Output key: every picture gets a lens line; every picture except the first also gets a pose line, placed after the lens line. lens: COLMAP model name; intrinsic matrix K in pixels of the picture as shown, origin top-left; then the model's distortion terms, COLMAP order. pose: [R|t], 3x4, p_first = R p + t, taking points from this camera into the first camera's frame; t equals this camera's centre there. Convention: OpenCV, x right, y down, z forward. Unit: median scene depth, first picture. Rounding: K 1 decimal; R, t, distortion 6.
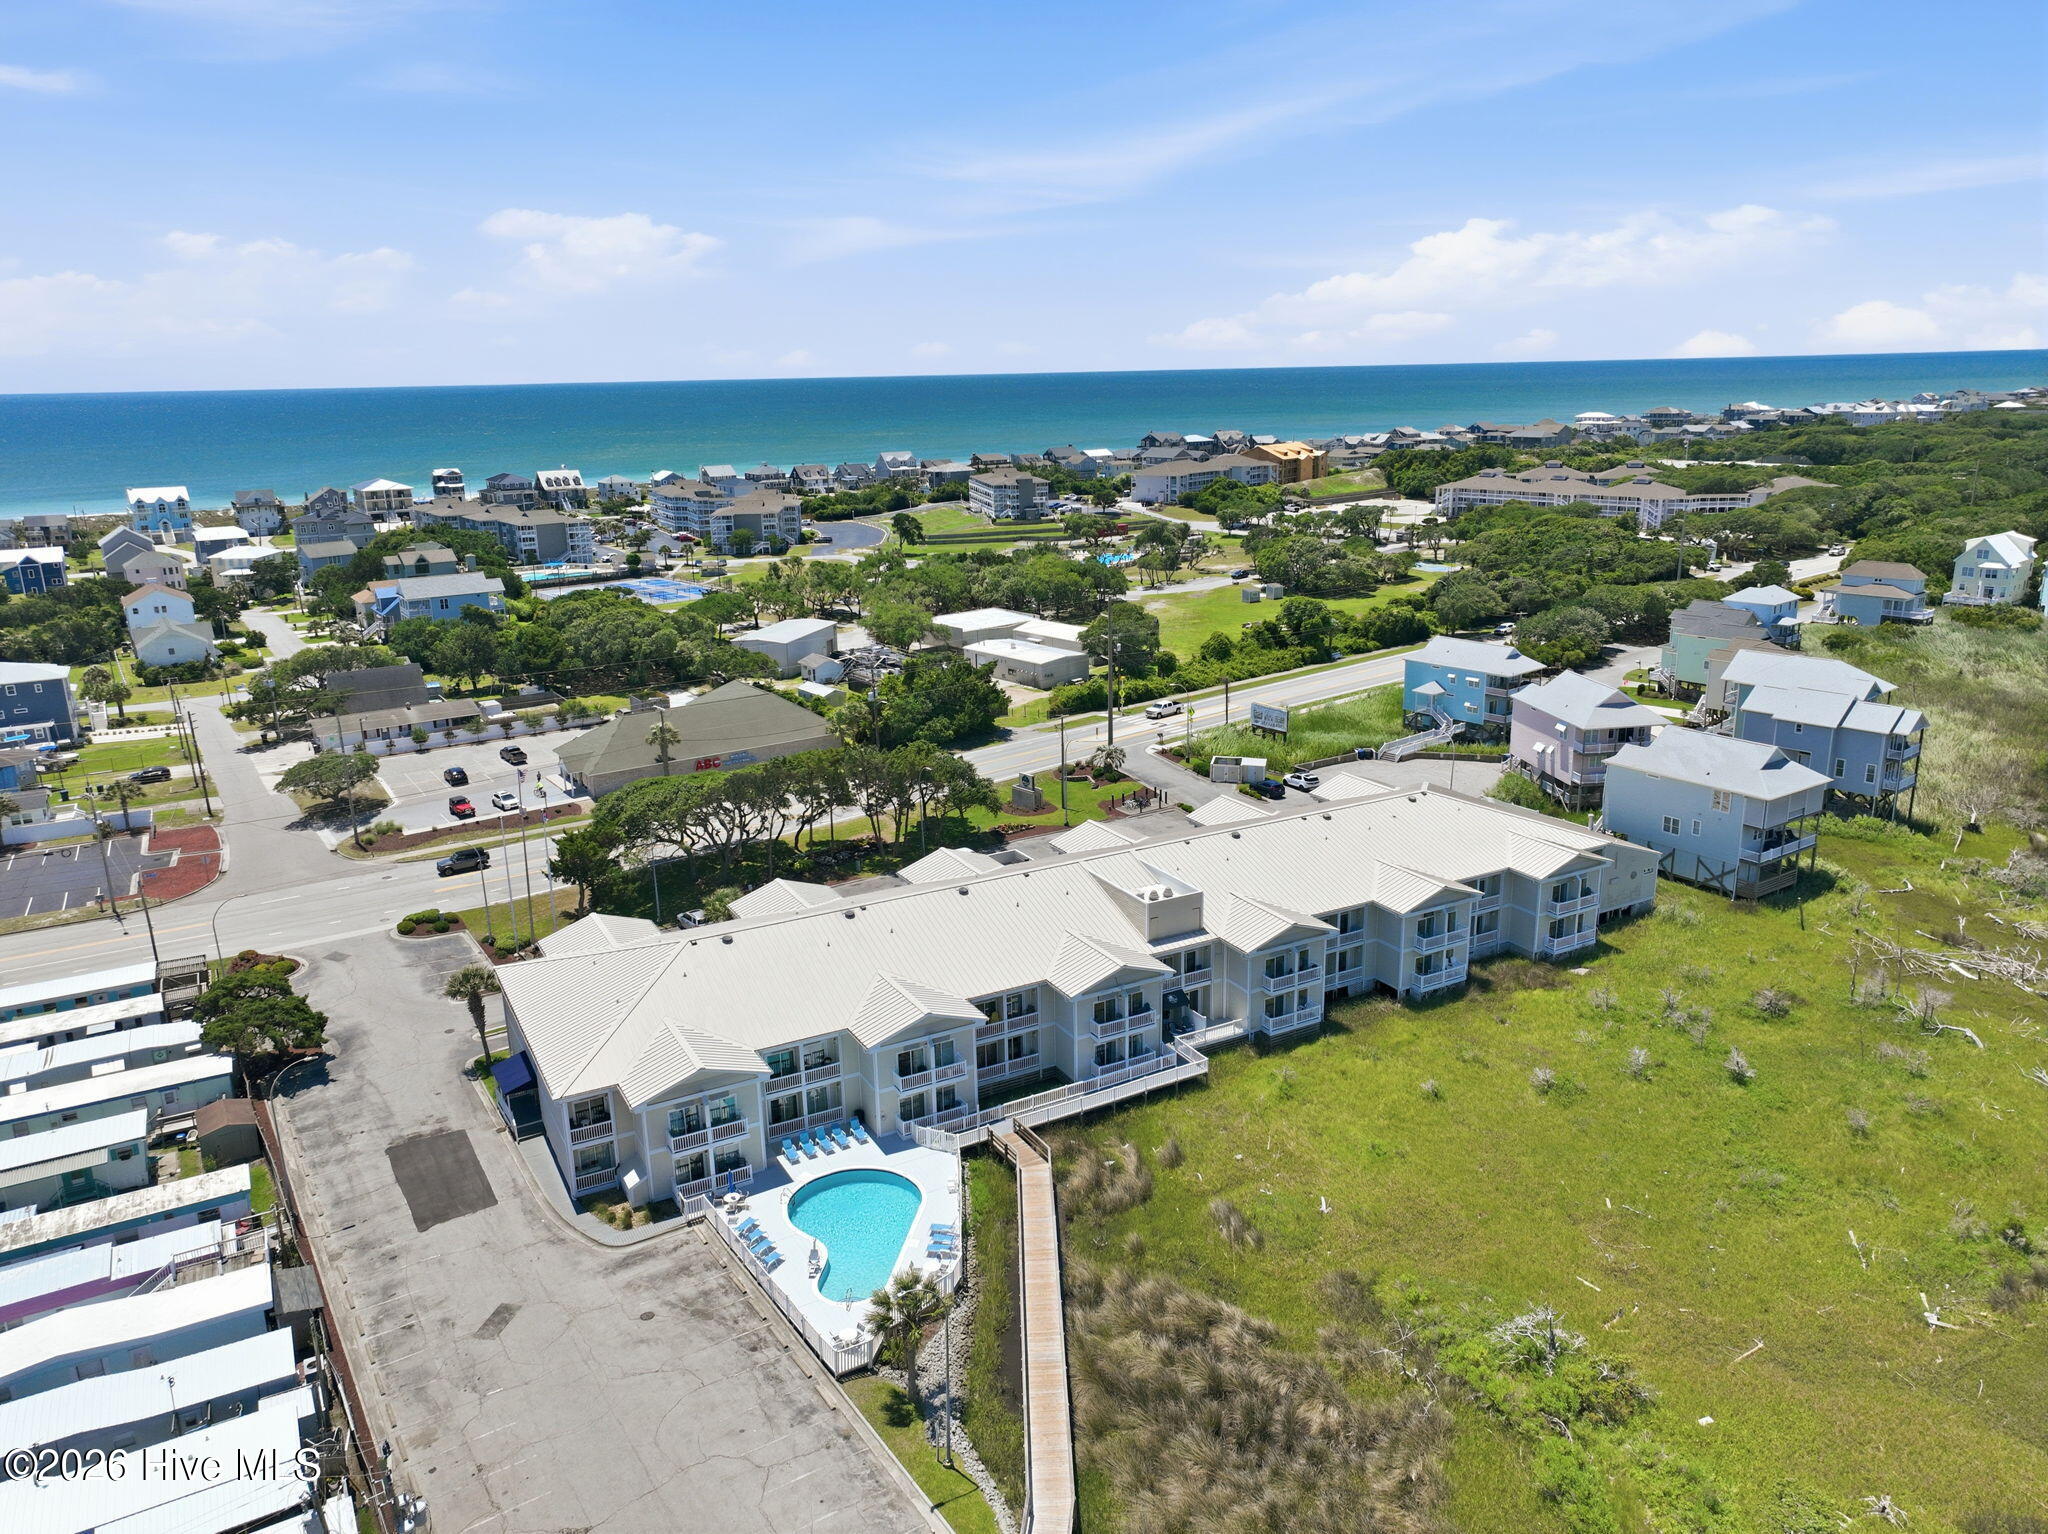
lens RADIAL K [[1437.4, 0, 1024.0], [0, 1437.4, 767.0], [0, 0, 1]] dist [-0.001921, 0.023333]
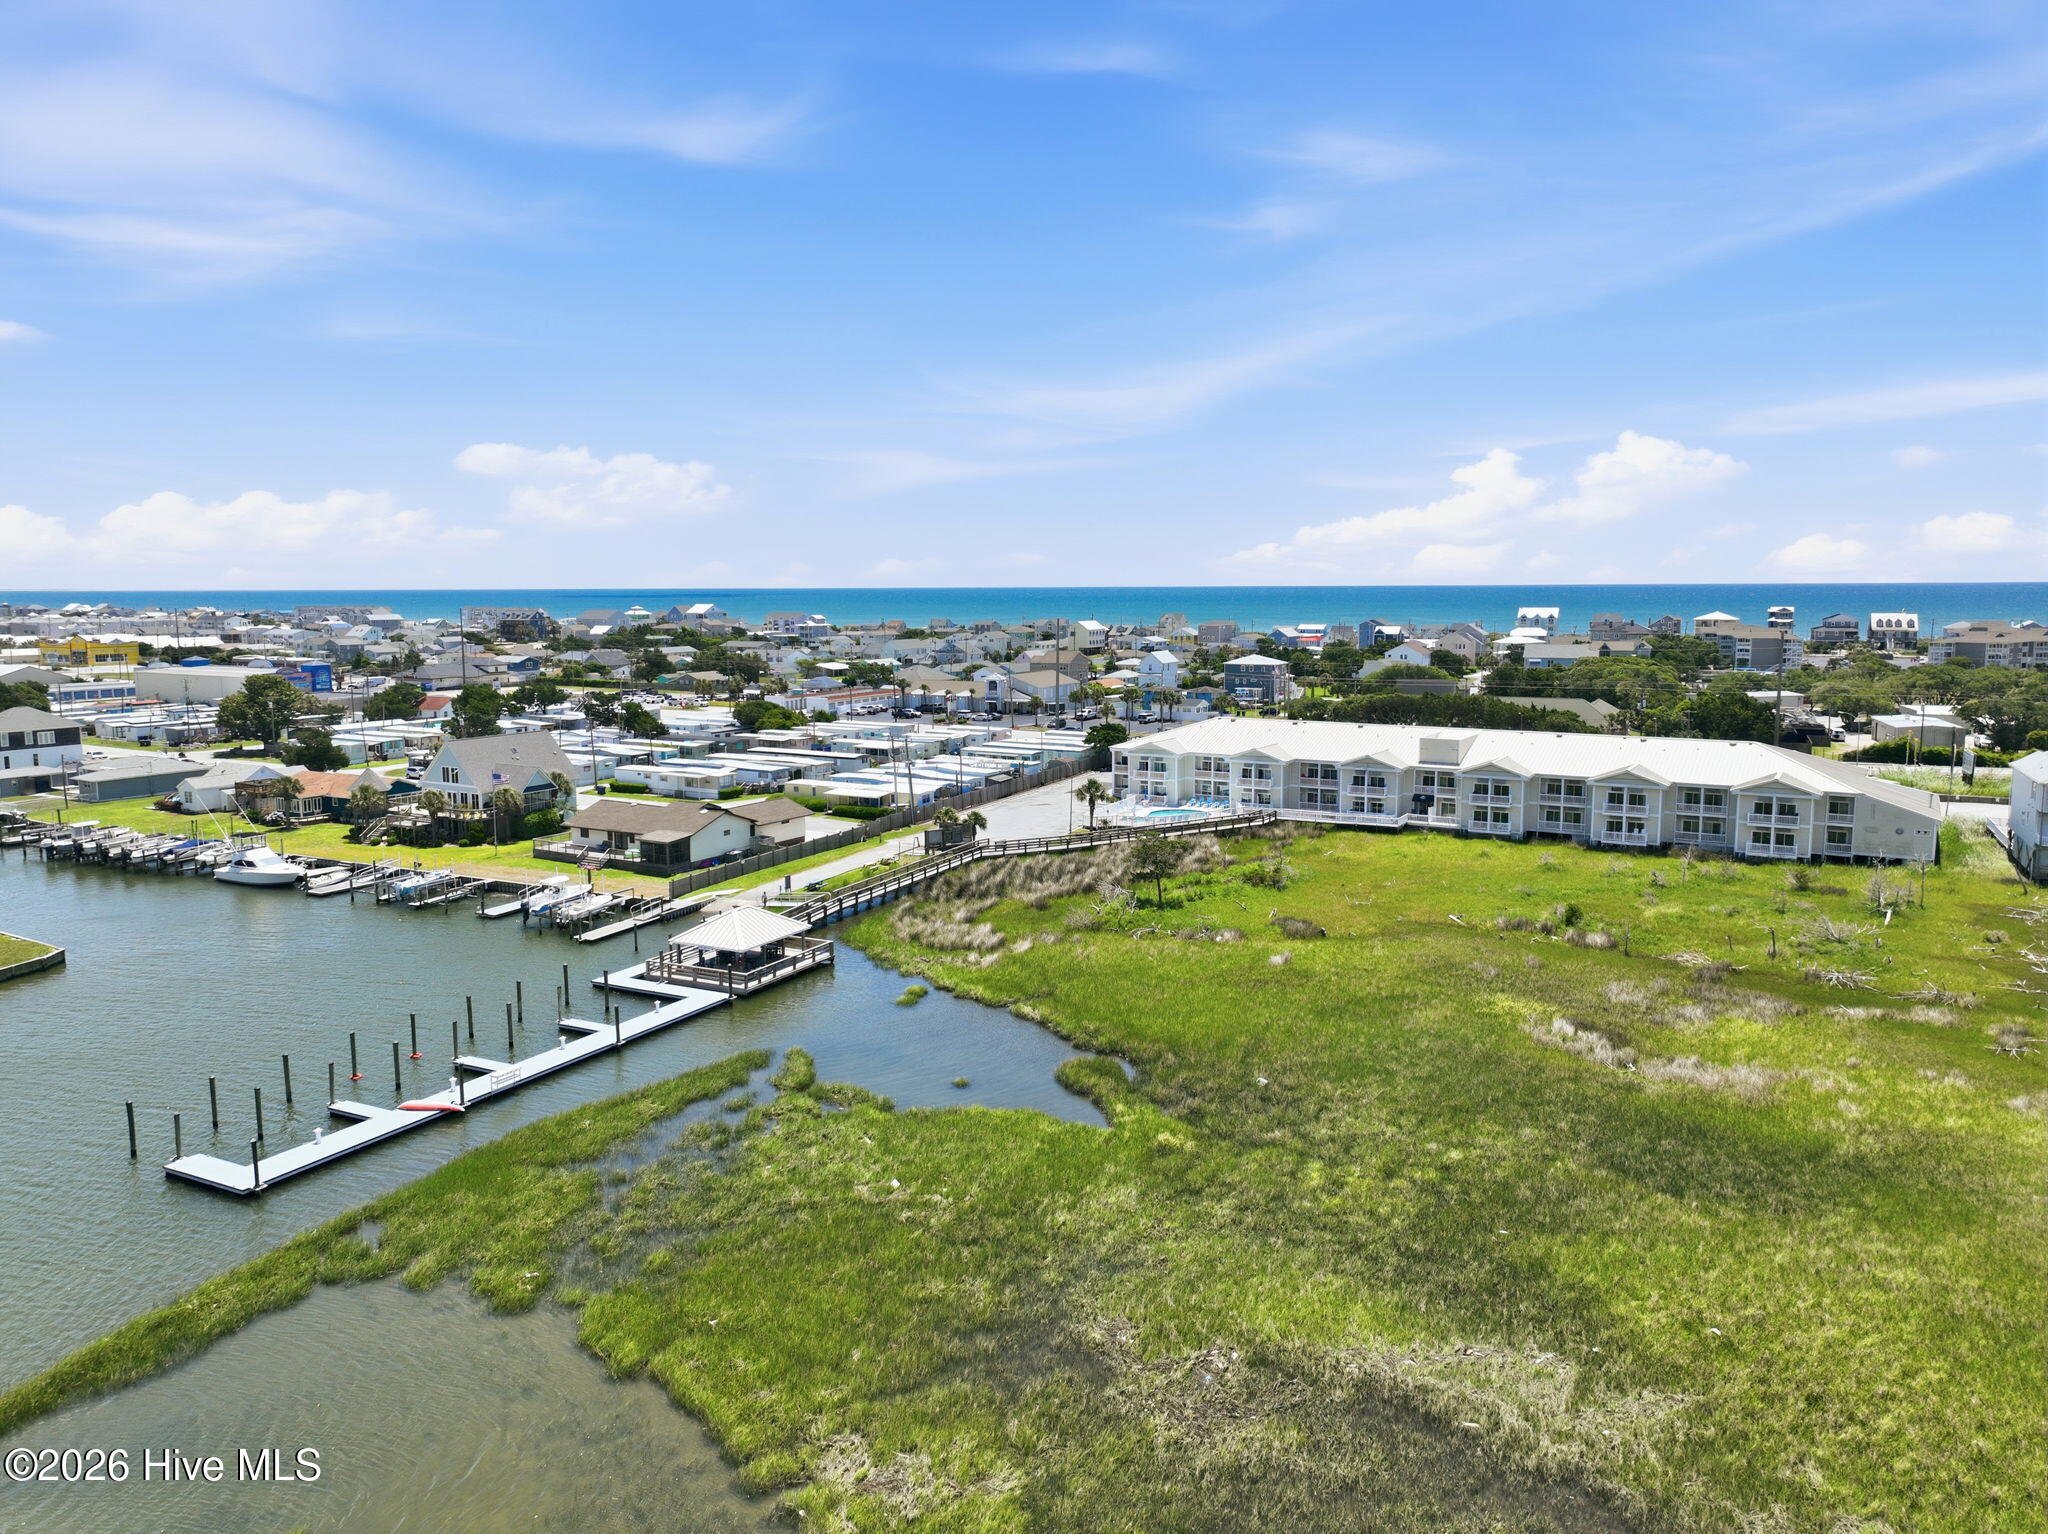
lens RADIAL K [[1437.4, 0, 1024.0], [0, 1437.4, 767.0], [0, 0, 1]] dist [-0.001921, 0.023333]
pose [[0.505595, 0.128162, -0.853199, 1.443005], [-0.236771, 0.971549, 0.005632, 0.255776], [0.829647, 0.199165, 0.521555, -0.292583]]
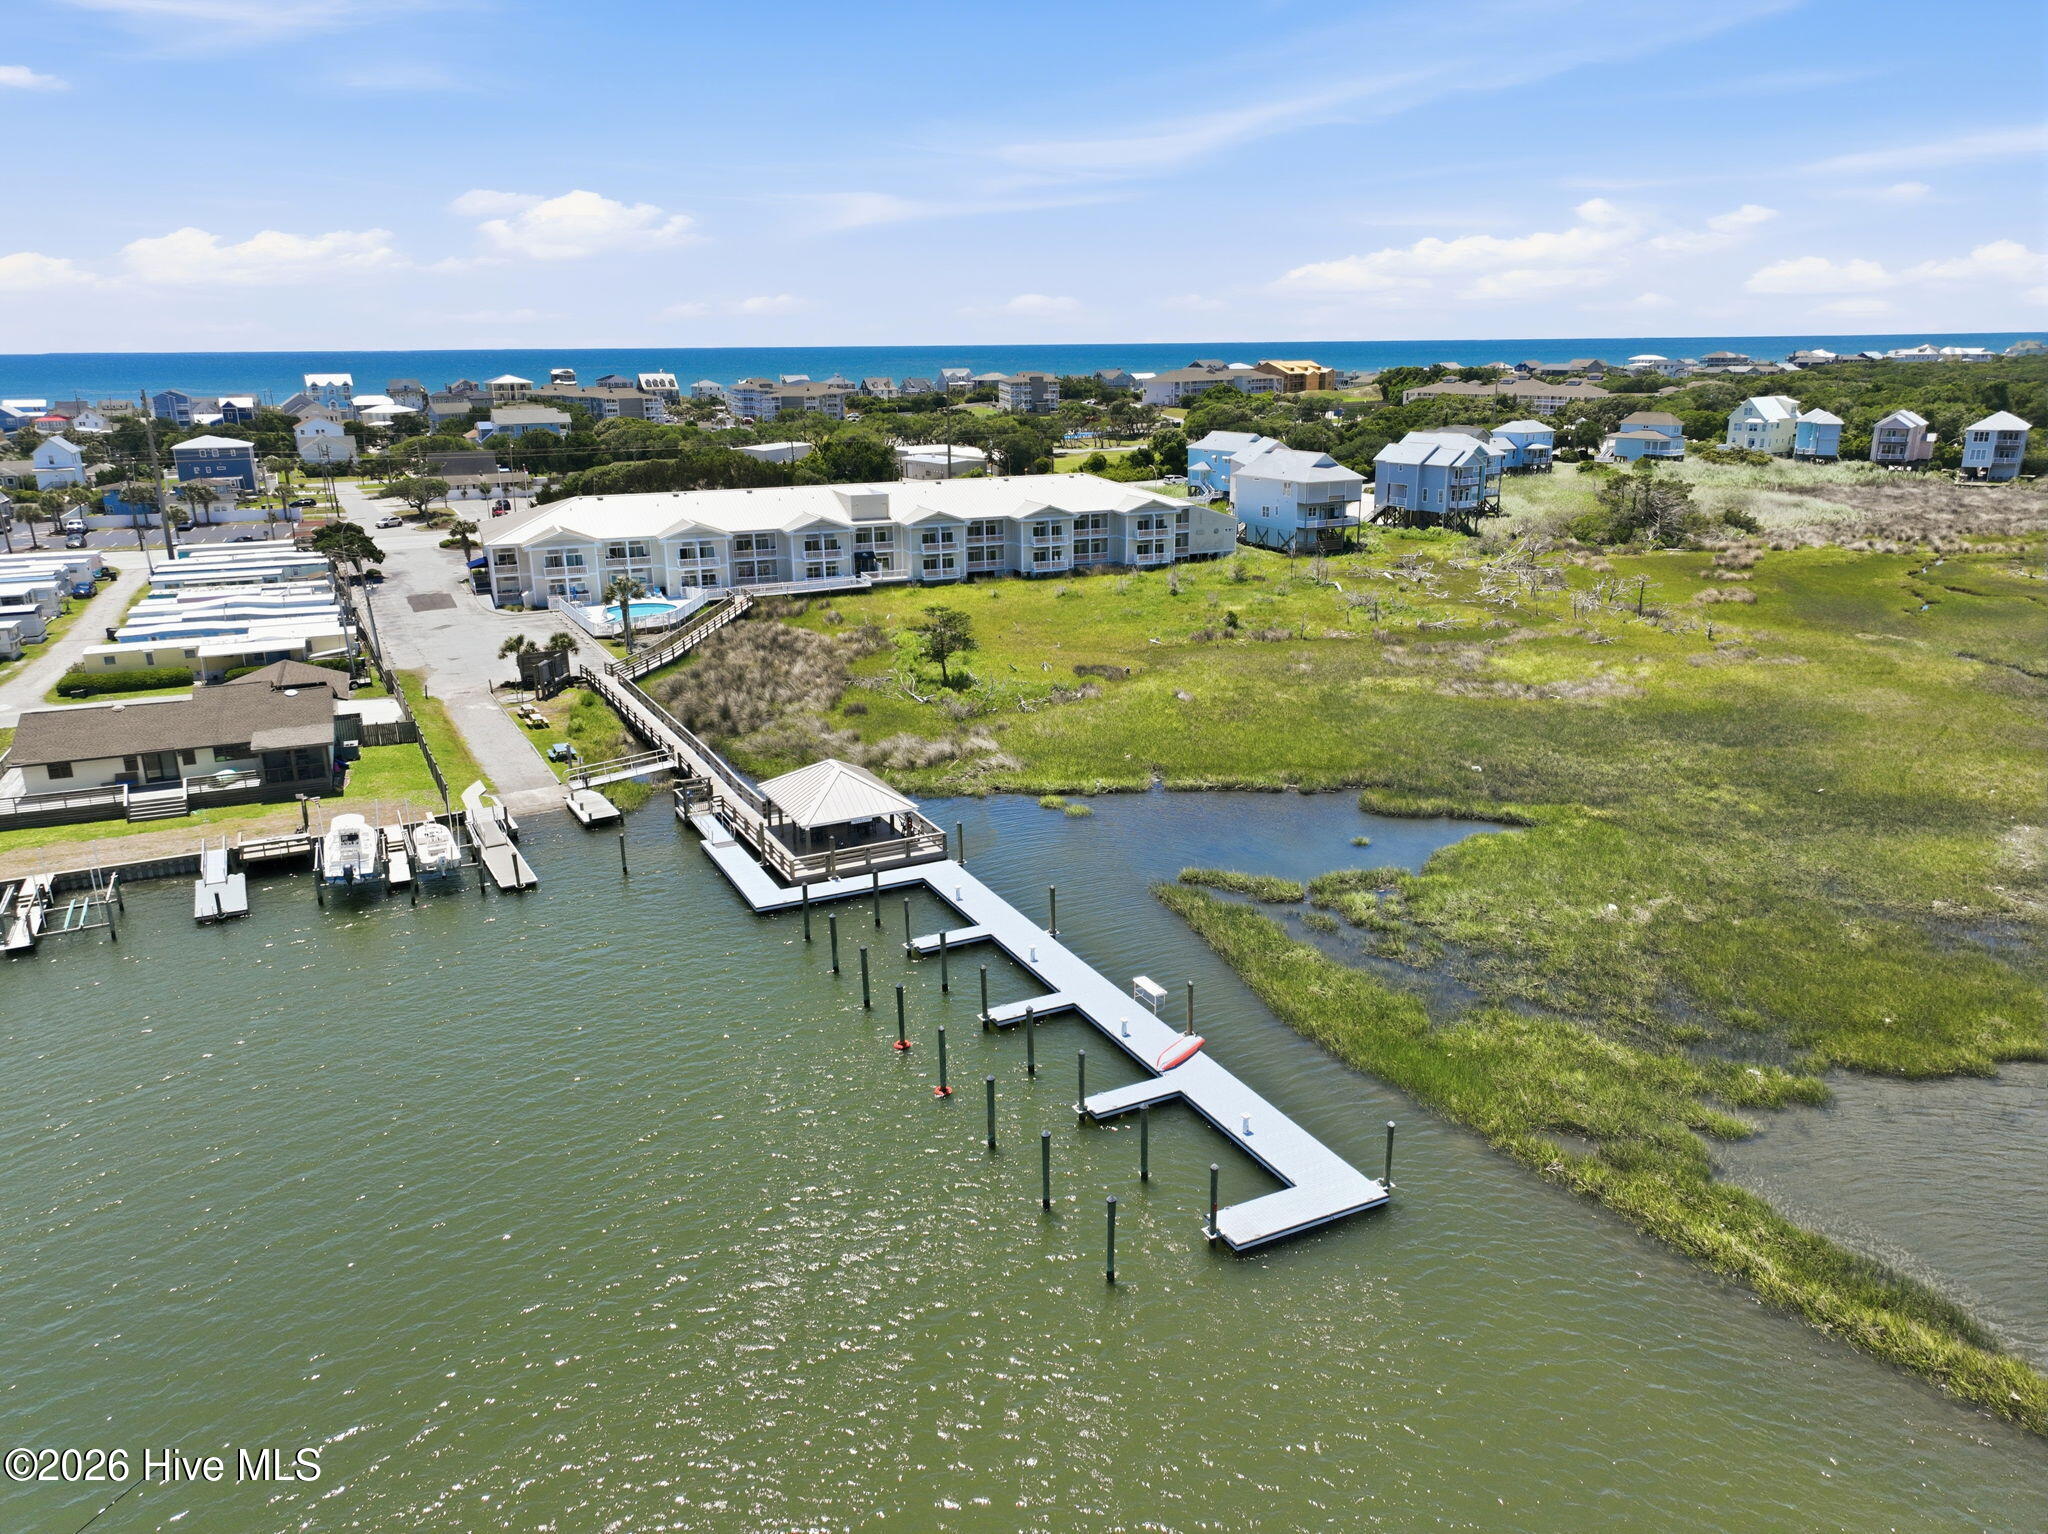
lens RADIAL K [[1437.4, 0, 1024.0], [0, 1437.4, 767.0], [0, 0, 1]] dist [-0.001921, 0.023333]
pose [[0.994745, 0.040123, -0.094191, 0.512180], [-0.038315, 0.999047, 0.020929, 0.412421], [0.094941, -0.017210, 0.995334, -0.738970]]
